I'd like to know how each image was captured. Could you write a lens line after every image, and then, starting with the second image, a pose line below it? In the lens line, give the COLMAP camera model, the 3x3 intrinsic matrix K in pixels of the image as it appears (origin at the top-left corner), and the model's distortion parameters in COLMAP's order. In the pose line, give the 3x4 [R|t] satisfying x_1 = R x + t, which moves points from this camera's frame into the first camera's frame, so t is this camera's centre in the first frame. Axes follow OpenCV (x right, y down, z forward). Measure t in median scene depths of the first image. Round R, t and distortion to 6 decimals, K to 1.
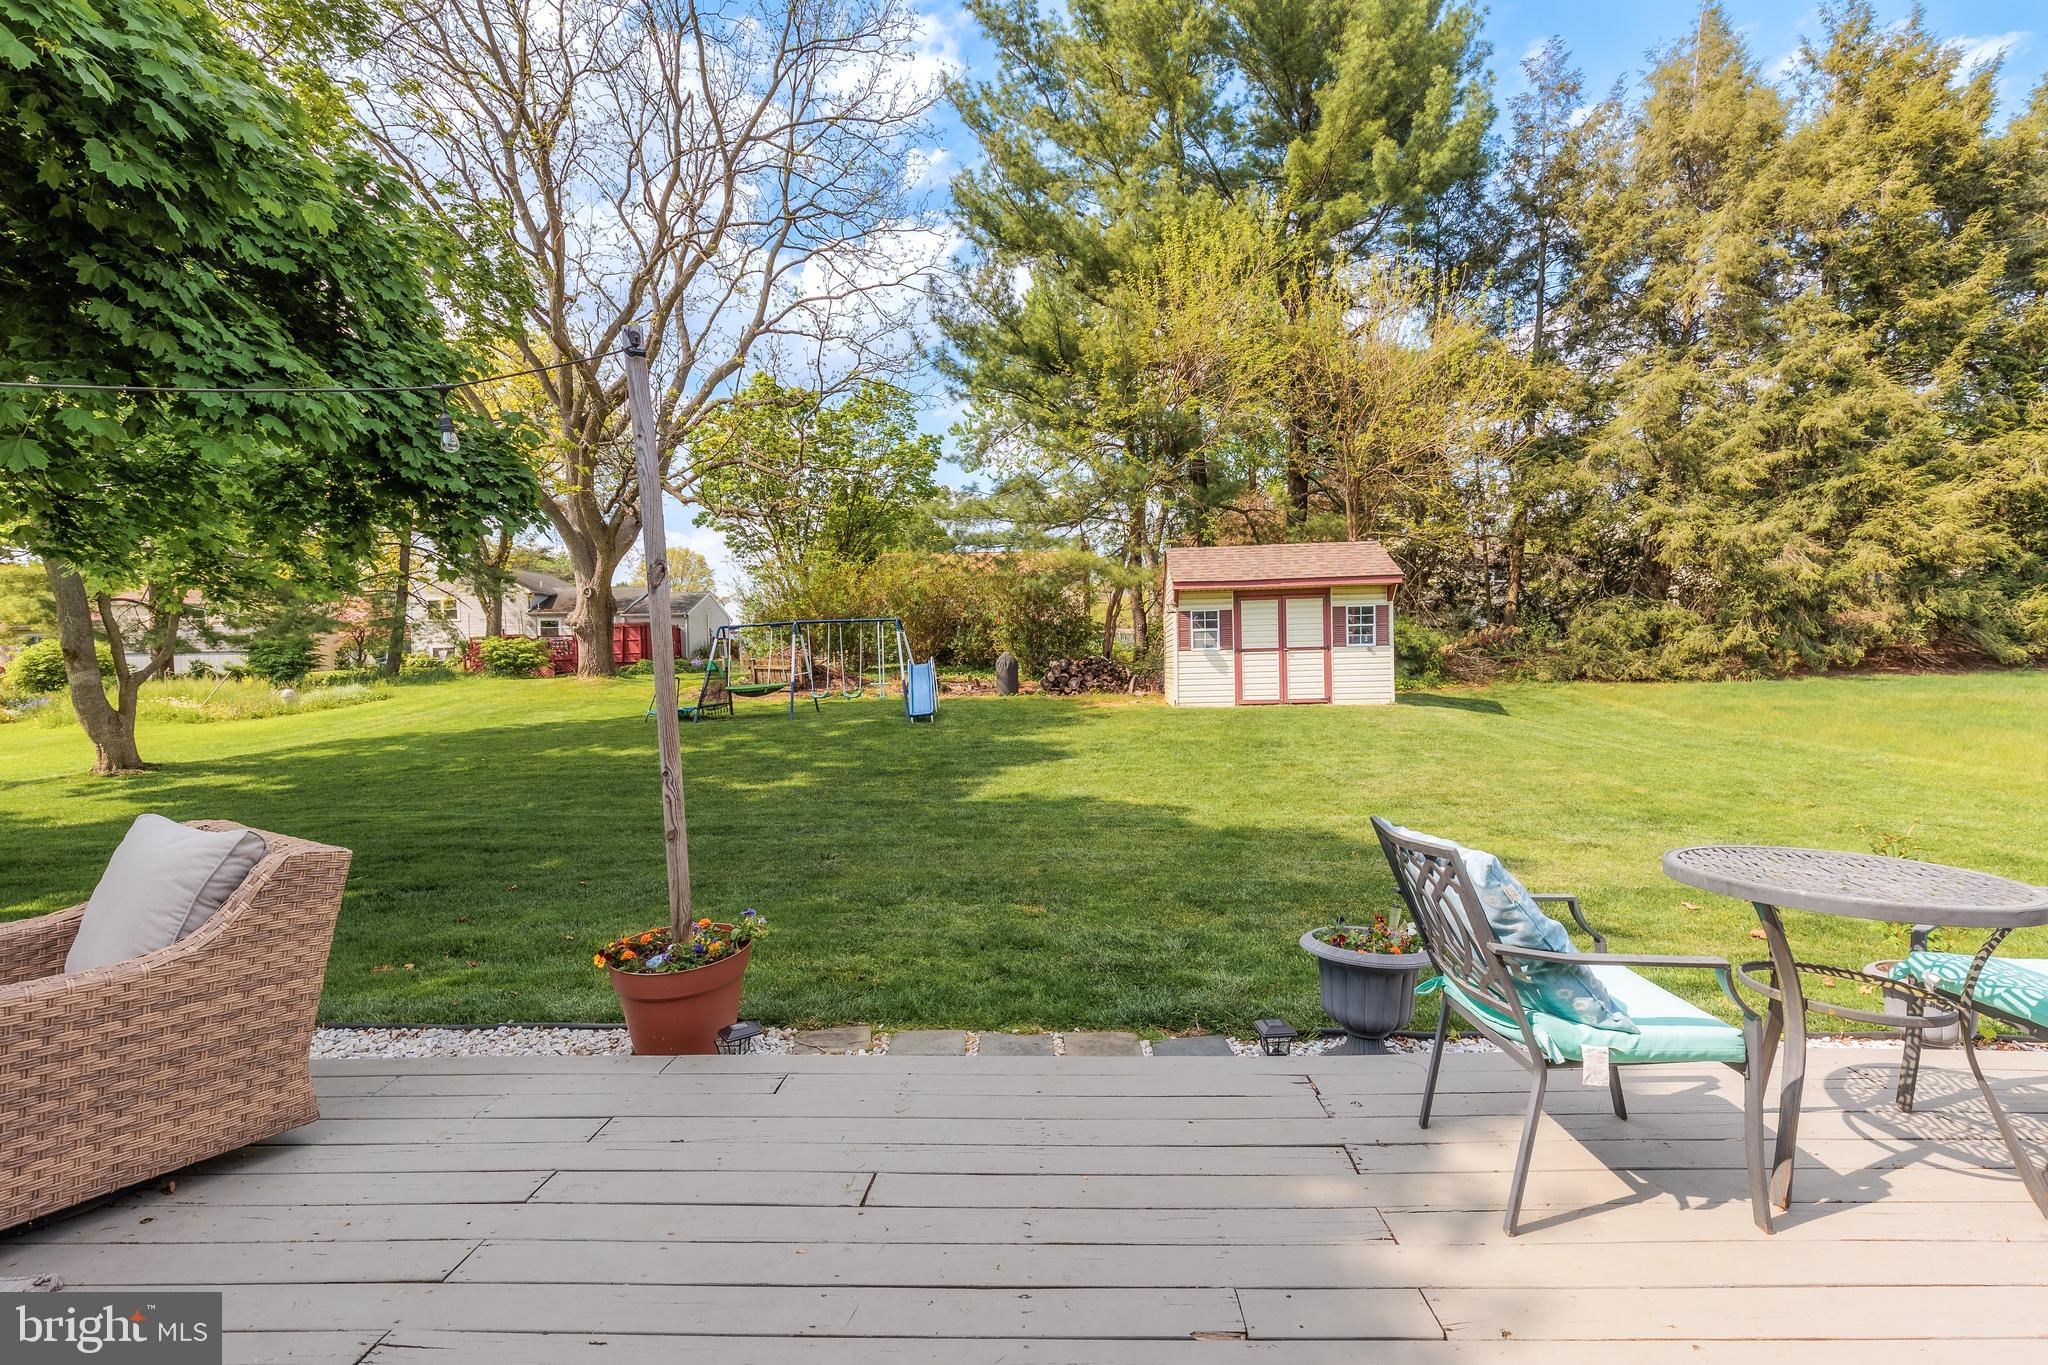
lens RADIAL K [[934.4, 0, 1019.7], [0, 934.4, 682.7], [0, 0, 1]] dist [0.000925, 0.000112]
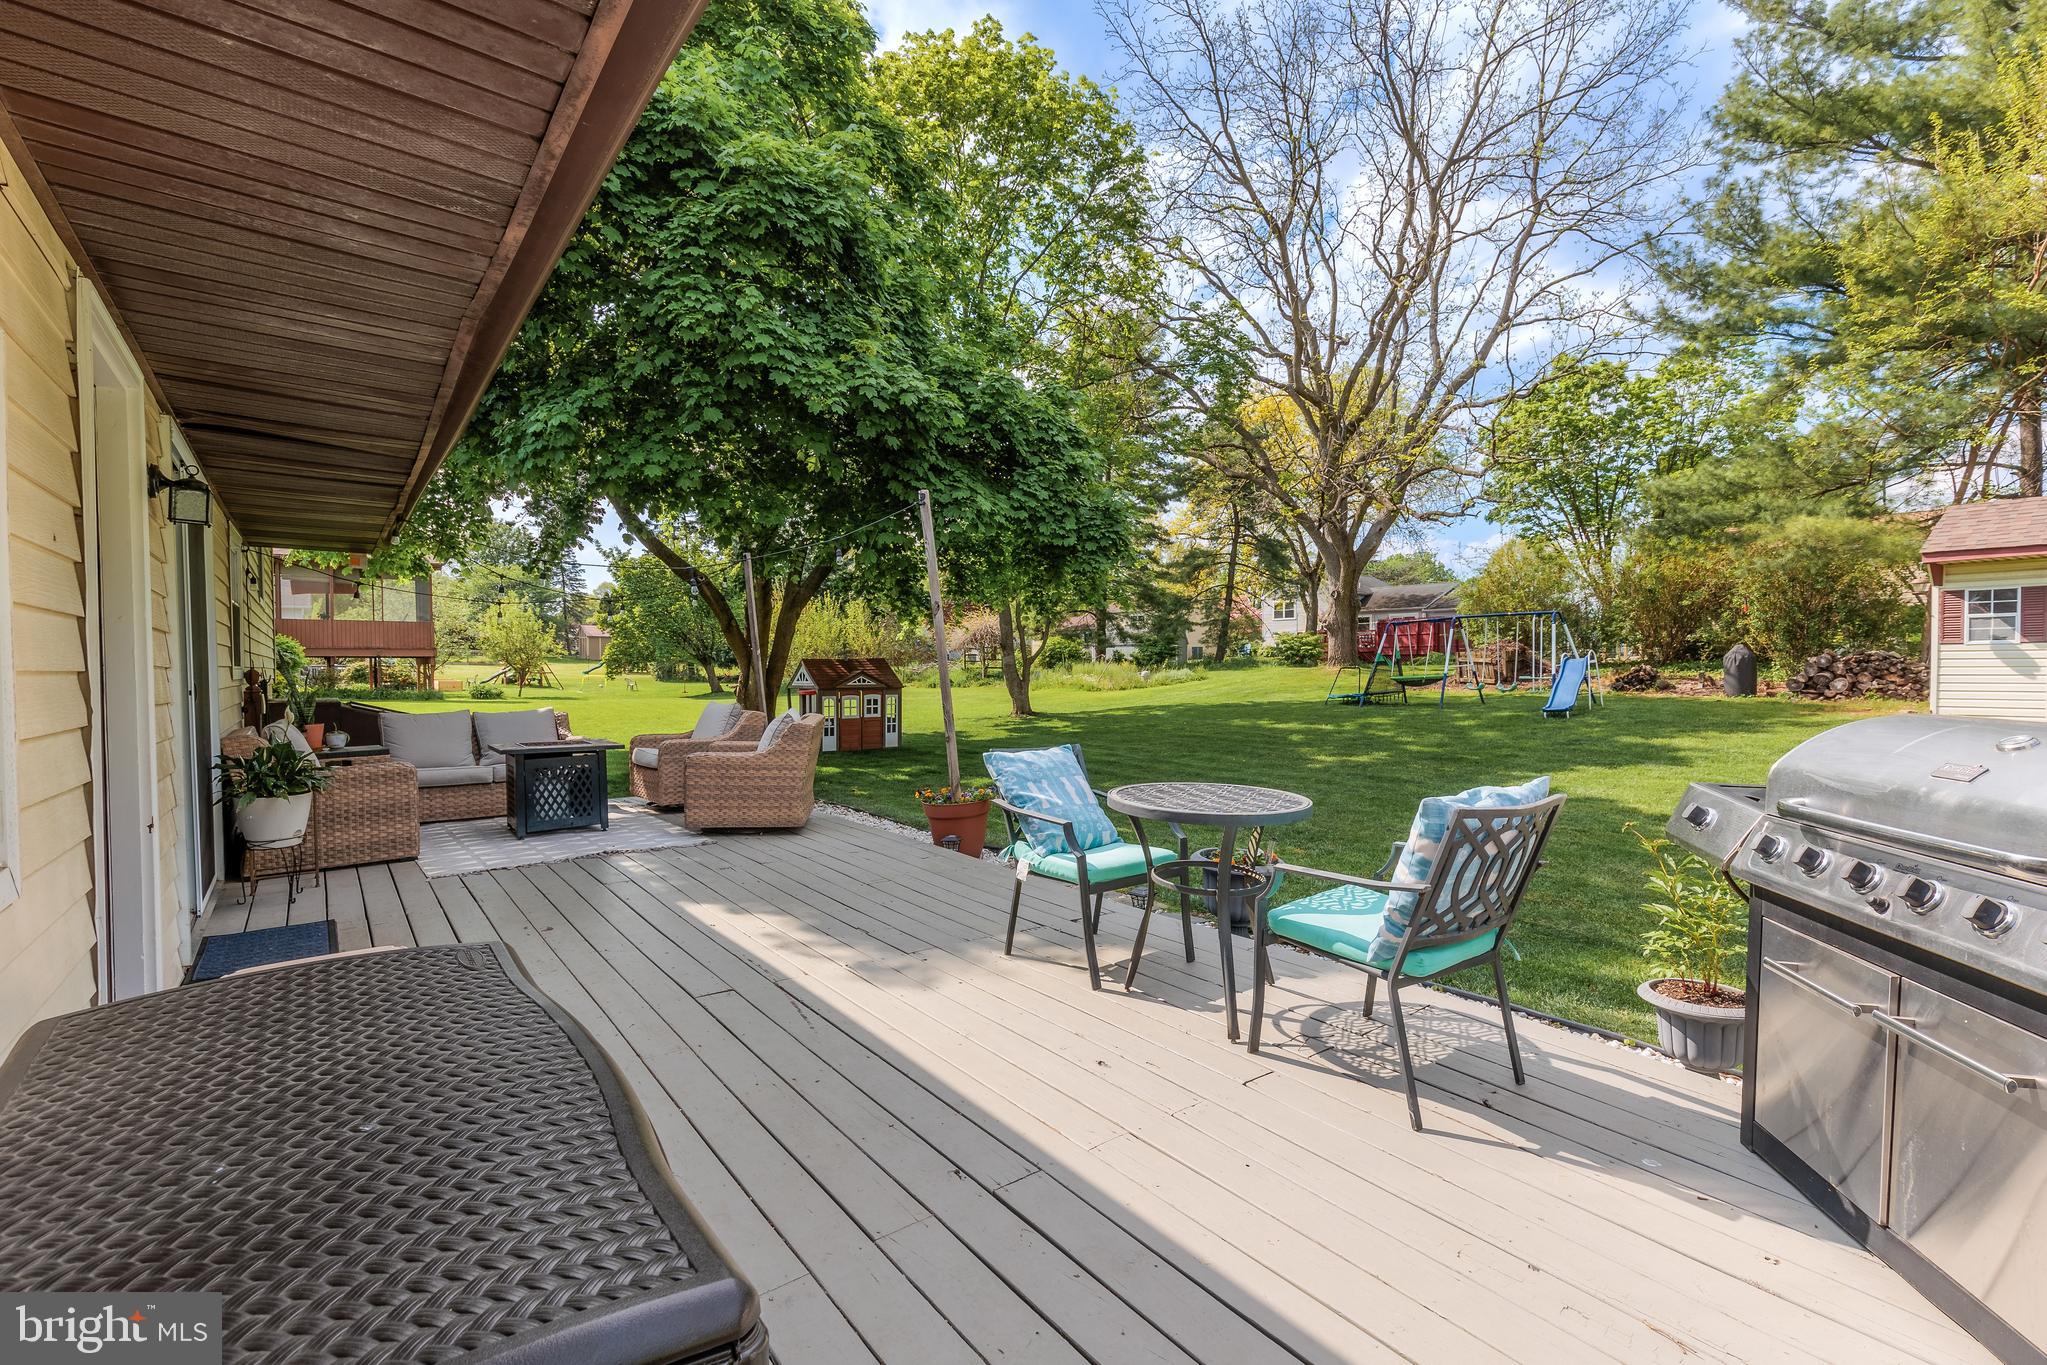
lens RADIAL K [[933.9, 0, 1043.2], [0, 933.9, 678.9], [0, 0, 1]] dist [0.000925, 0.000112]
pose [[0.620191, 0.028658, -0.783927, 0.301030], [-0.026475, 0.999528, 0.015595, 0.000916], [0.784004, 0.011083, 0.620657, -0.018420]]
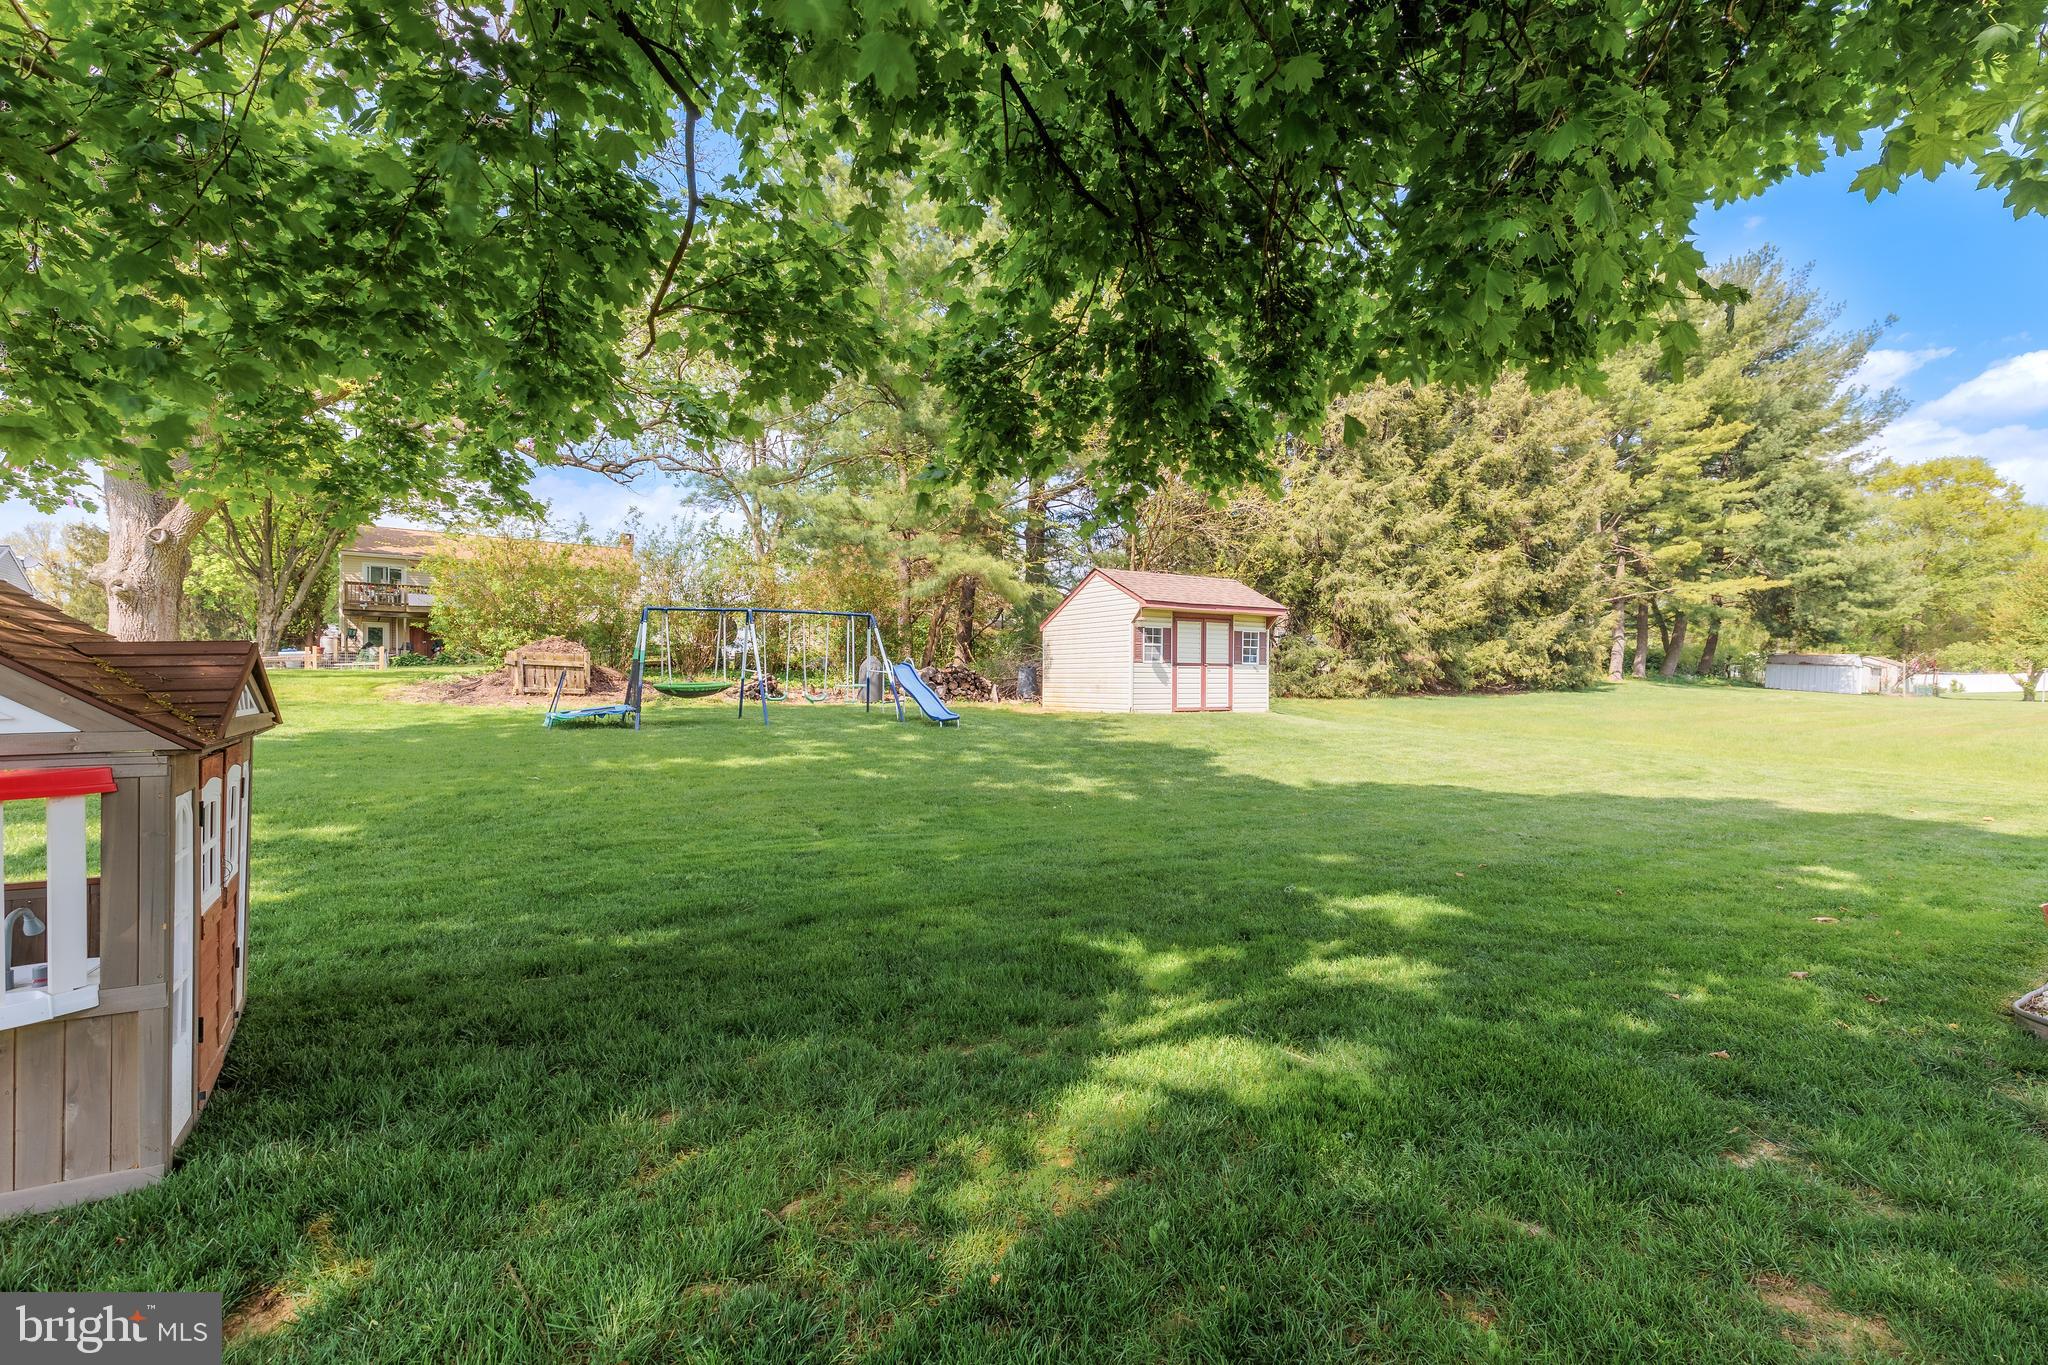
lens RADIAL K [[934.4, 0, 1028.0], [0, 934.4, 686.1], [0, 0, 1]] dist [0.000925, 0.000112]
pose [[0.794079, 0.024668, 0.607314, -0.580565], [-0.012205, 0.999622, -0.024644, 0.021976], [-0.607692, 0.012157, 0.794079, 0.195410]]
